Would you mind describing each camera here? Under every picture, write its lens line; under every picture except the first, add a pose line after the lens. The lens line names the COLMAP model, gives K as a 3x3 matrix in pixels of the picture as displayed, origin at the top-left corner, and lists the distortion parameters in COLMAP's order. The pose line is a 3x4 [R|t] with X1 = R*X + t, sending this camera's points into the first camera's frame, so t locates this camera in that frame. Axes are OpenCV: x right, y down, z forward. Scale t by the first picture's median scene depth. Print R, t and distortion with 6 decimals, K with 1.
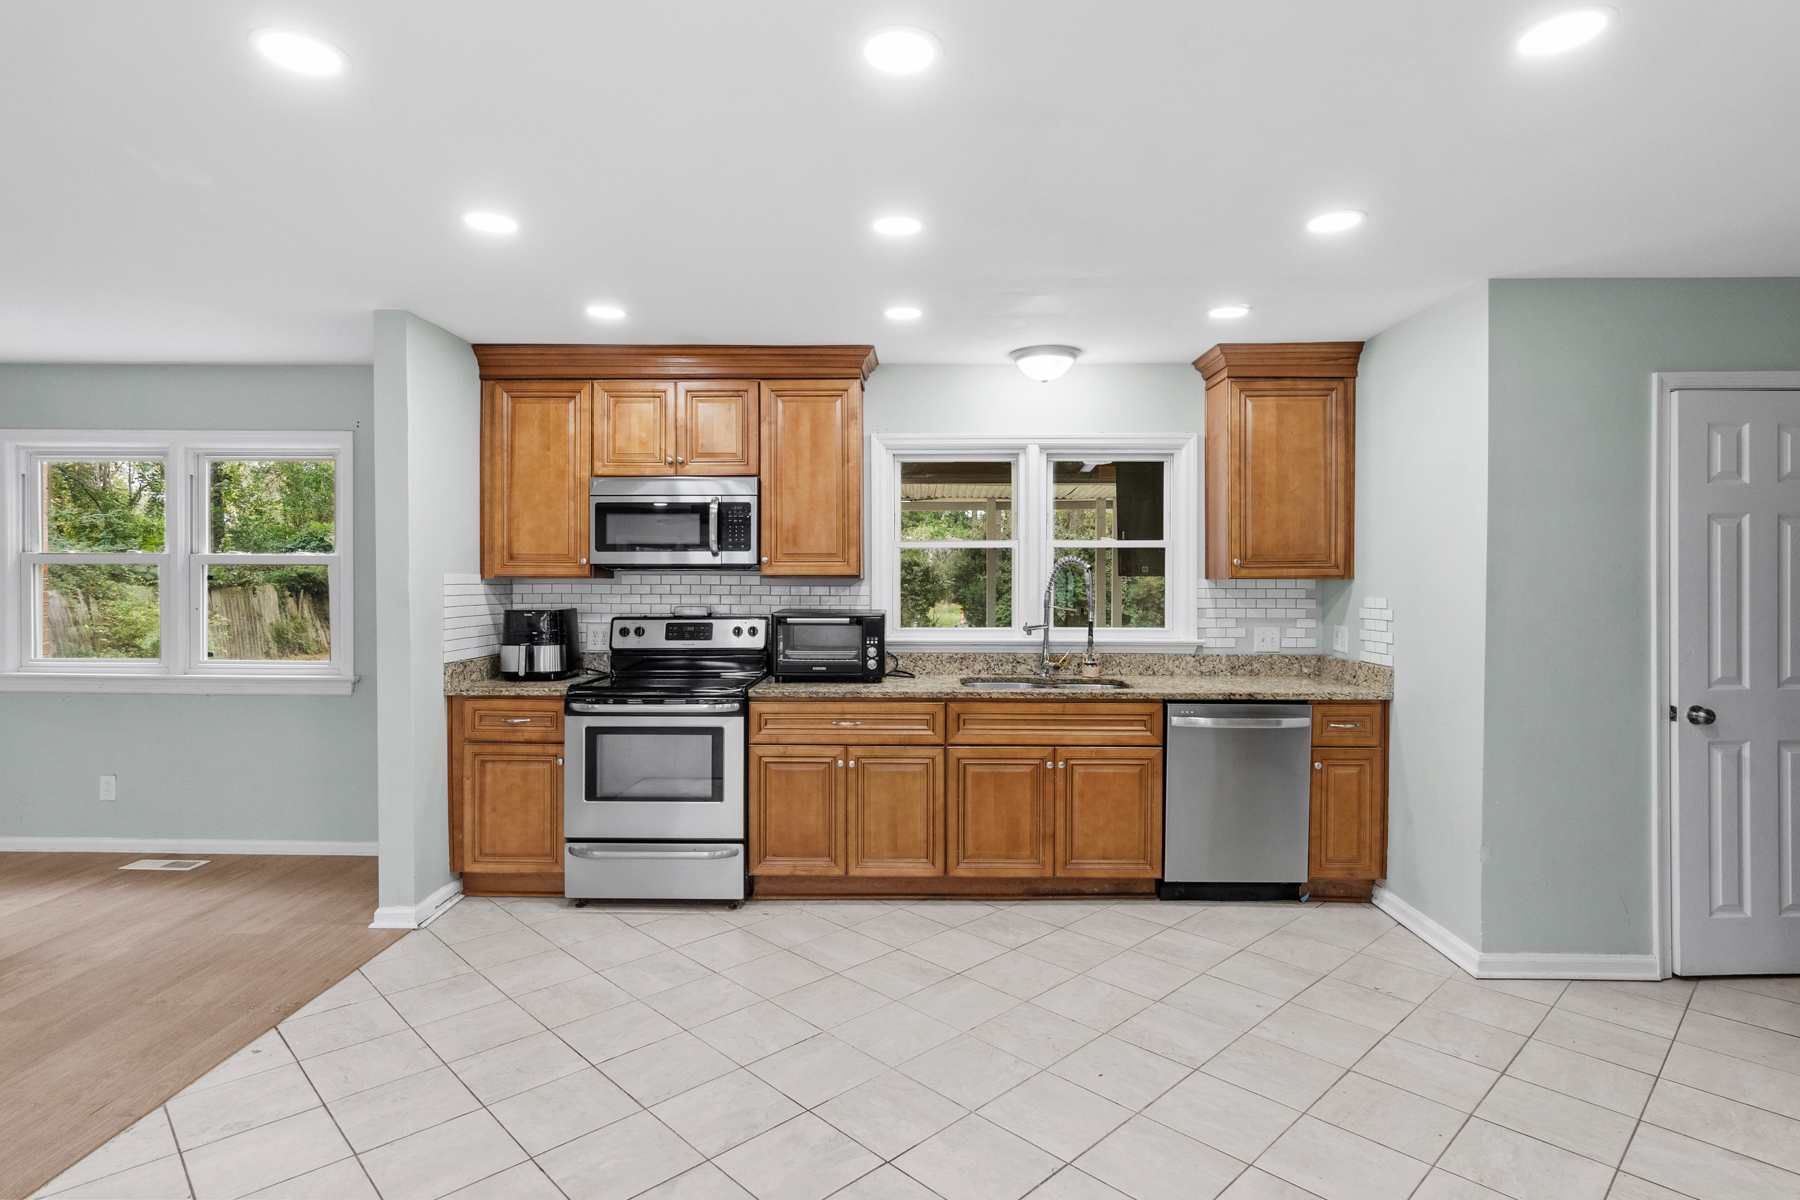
lens RADIAL K [[935.7, 0, 895.8], [0, 935.7, 585.0], [0, 0, 1]] dist [-0.004460, 0.003078]
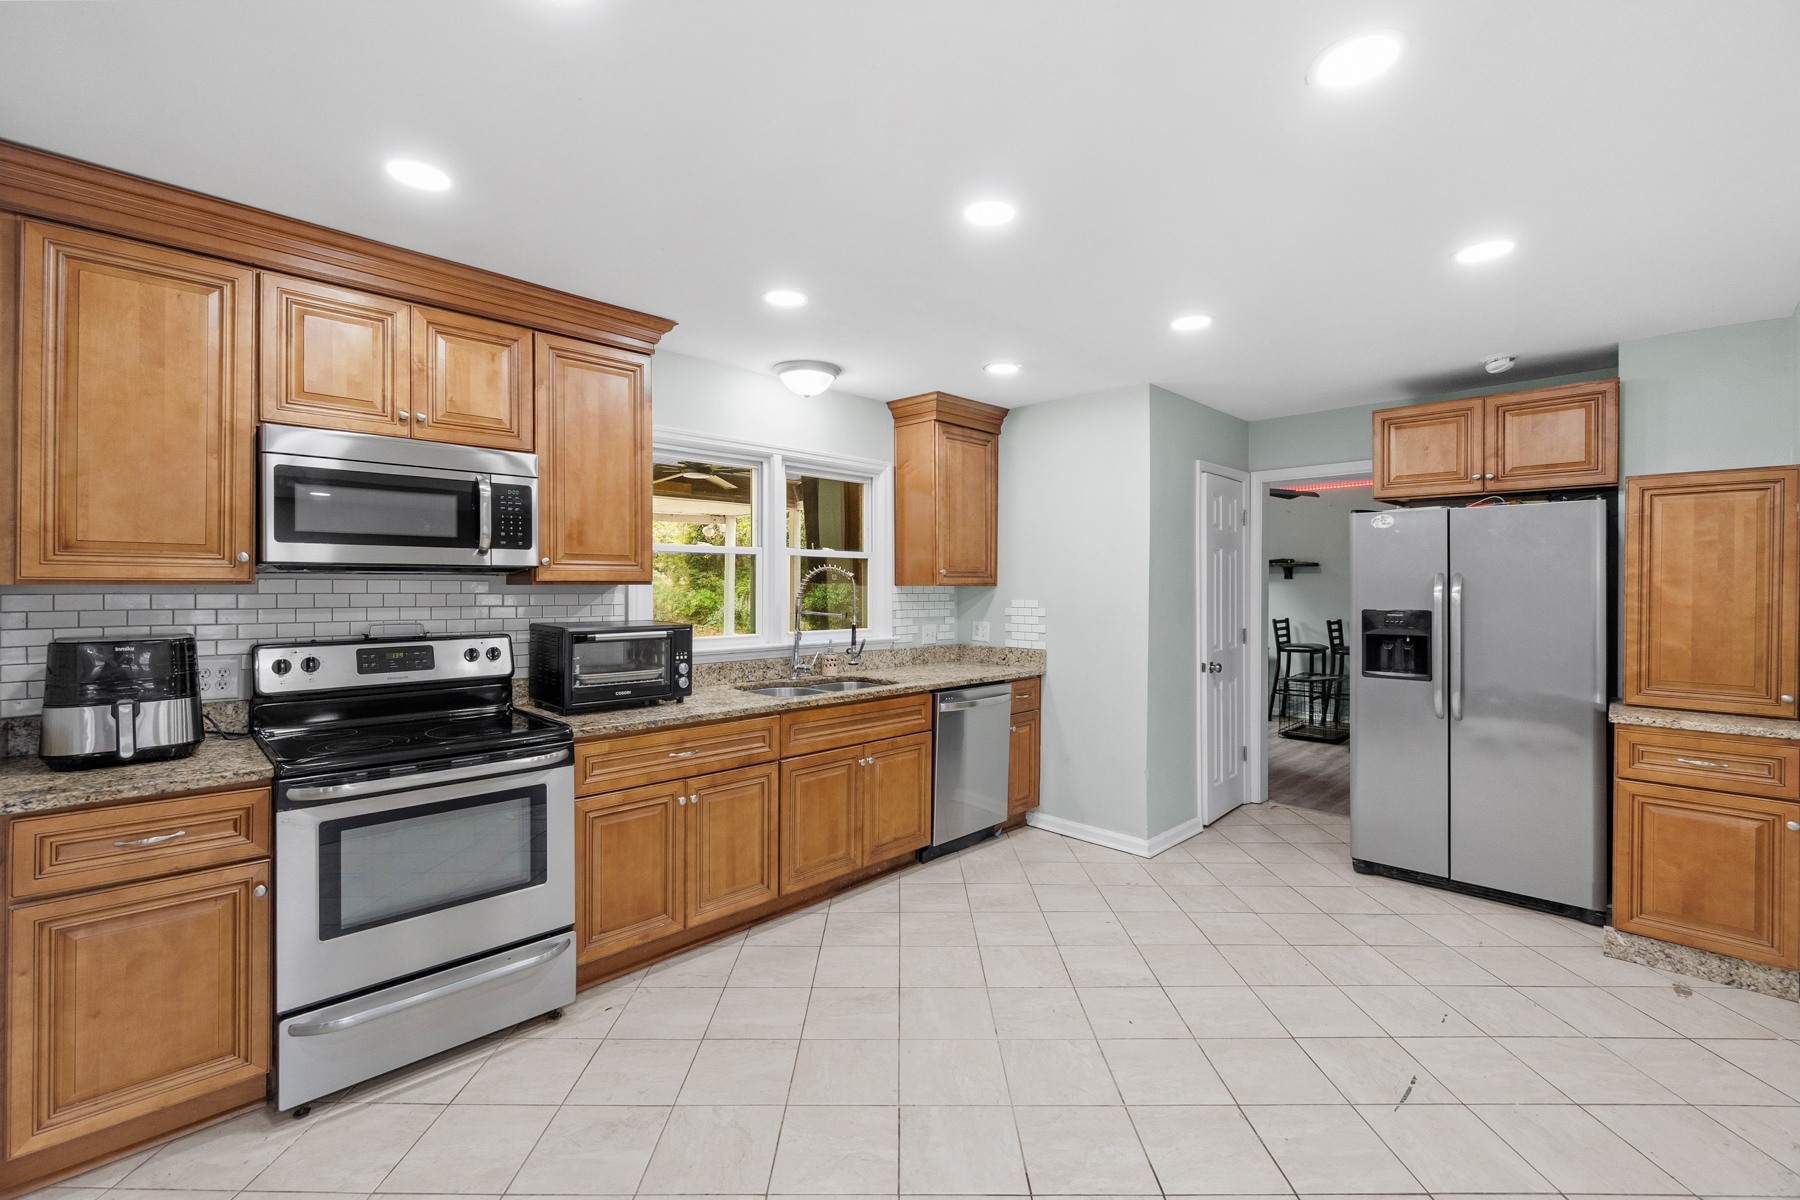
lens RADIAL K [[773.6, 0, 900.5], [0, 773.6, 586.1], [0, 0, 1]] dist [-0.009884, 0.002588]
pose [[0.692822, -0.000207, 0.721109, -0.402728], [0.002833, 0.999993, -0.002434, -0.003755], [-0.721103, 0.003729, 0.692818, 0.338706]]
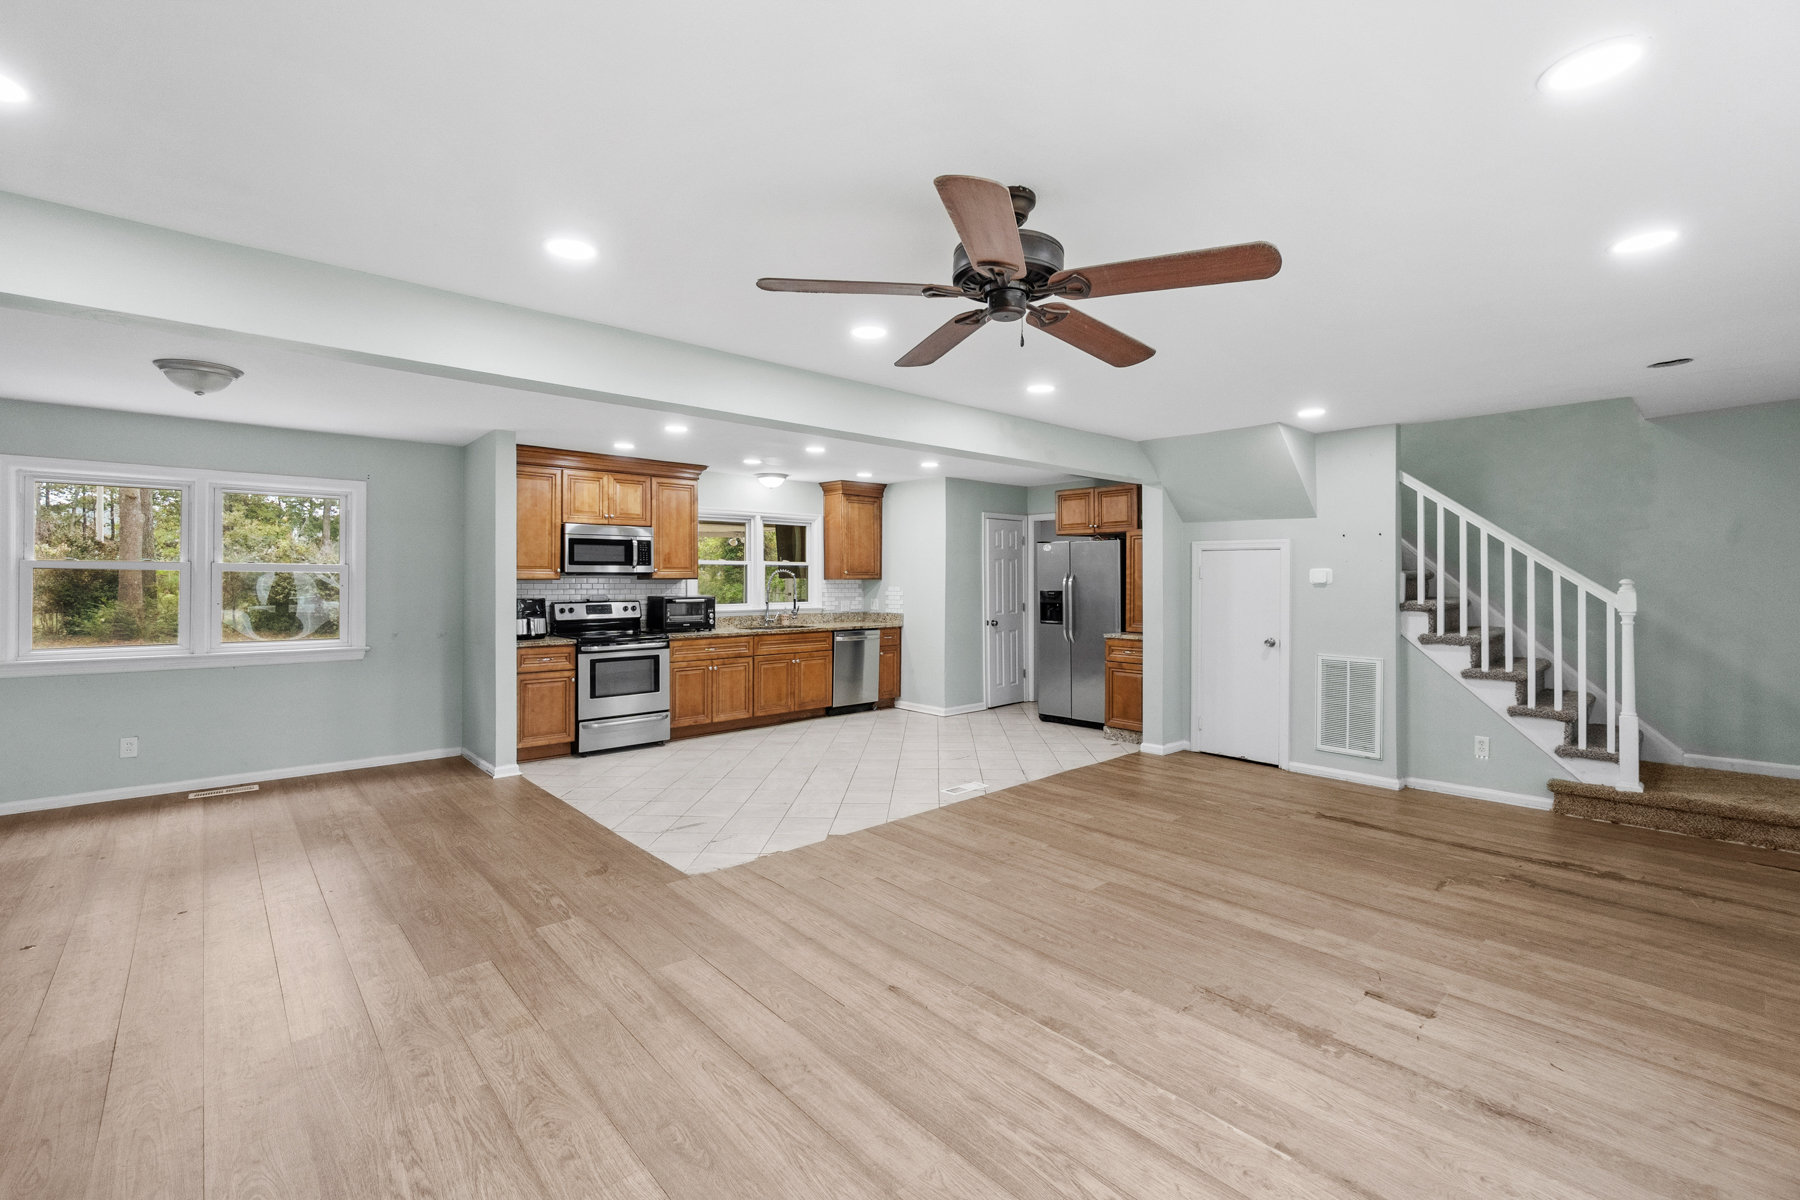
lens RADIAL K [[773.6, 0, 893.8], [0, 773.6, 575.7], [0, 0, 1]] dist [-0.009884, 0.002588]
pose [[0.732239, 0.001322, 0.681046, -0.872706], [0.005531, 0.999954, -0.007888, -0.000222], [-0.681025, 0.009543, 0.732198, -0.507798]]
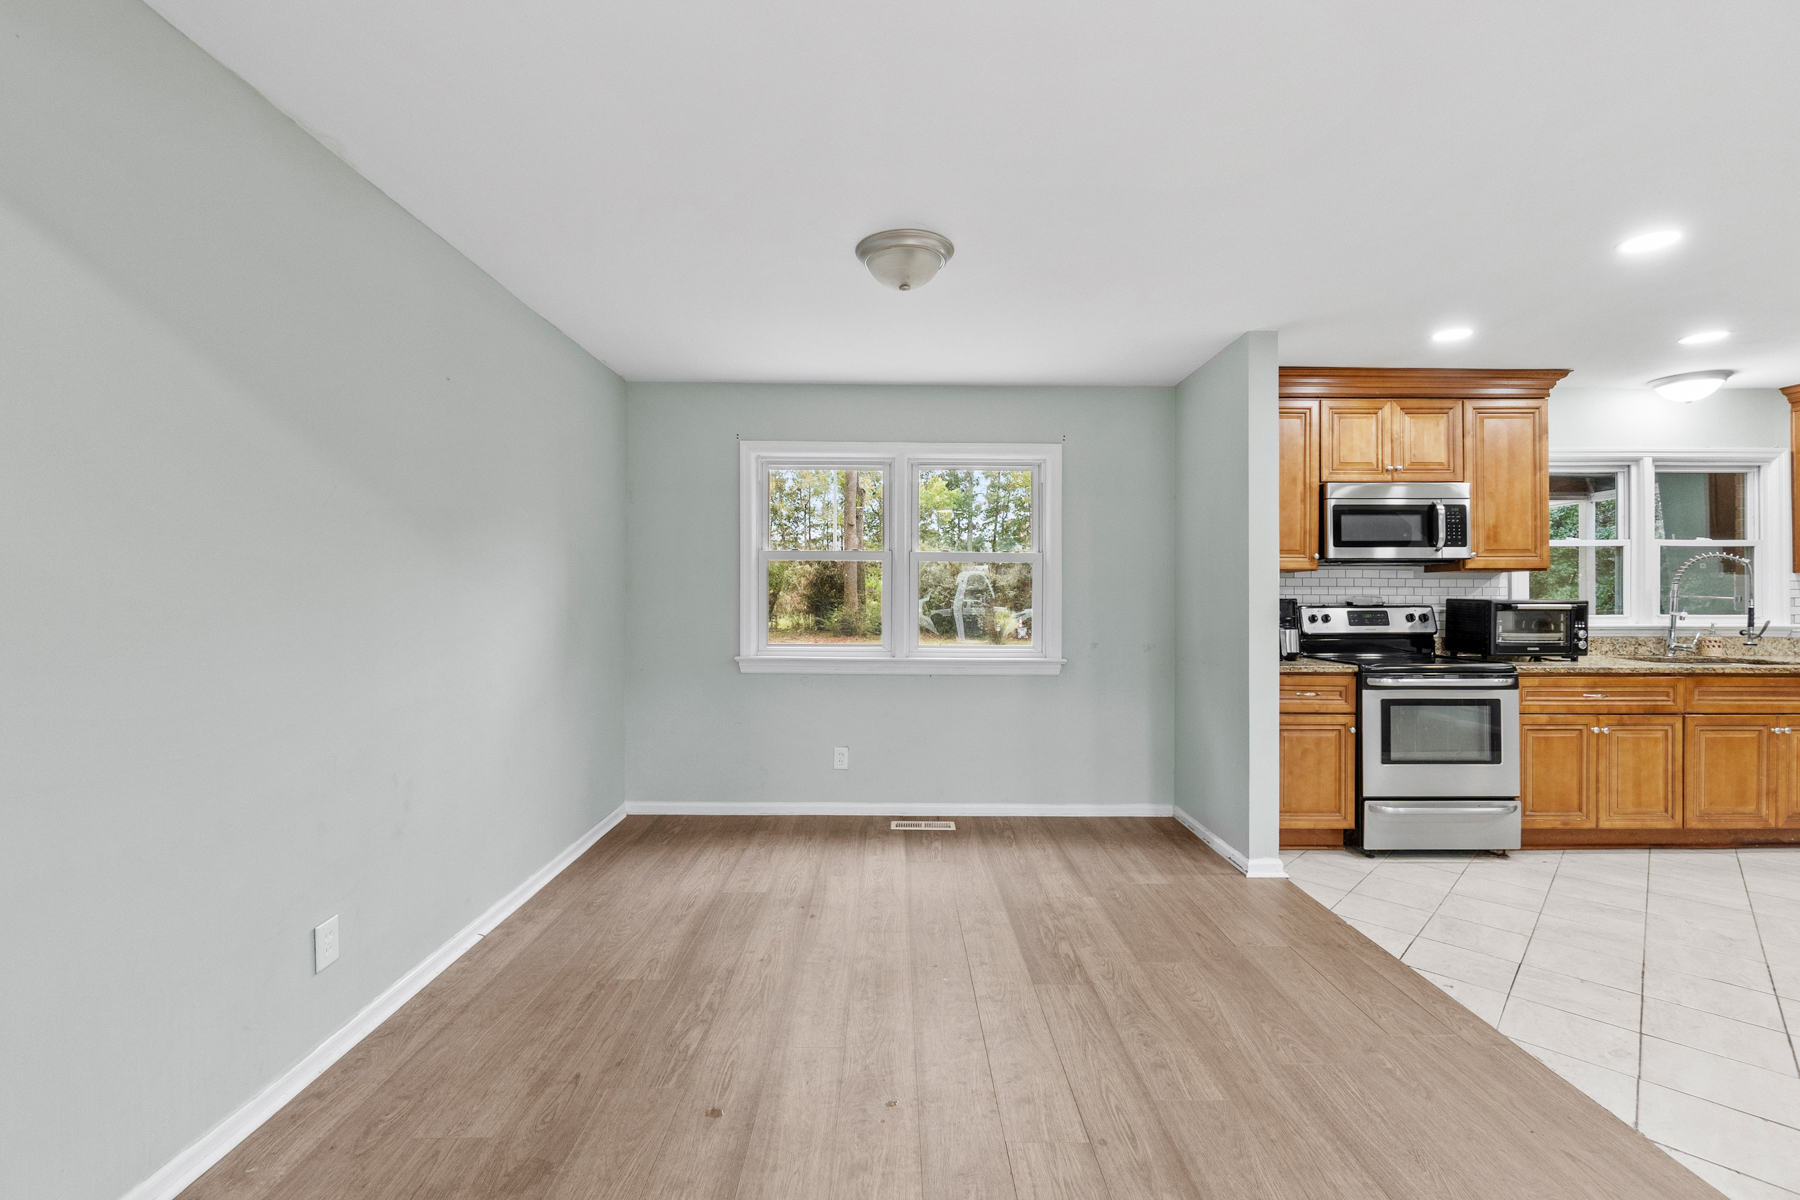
lens RADIAL K [[773.6, 0, 892.1], [0, 773.6, 592.2], [0, 0, 1]] dist [-0.009884, 0.002588]
pose [[0.999839, -0.000869, 0.017931, -0.877810], [0.000992, 0.999976, -0.006856, 0.025141], [-0.017925, 0.006872, 0.999816, 0.065939]]
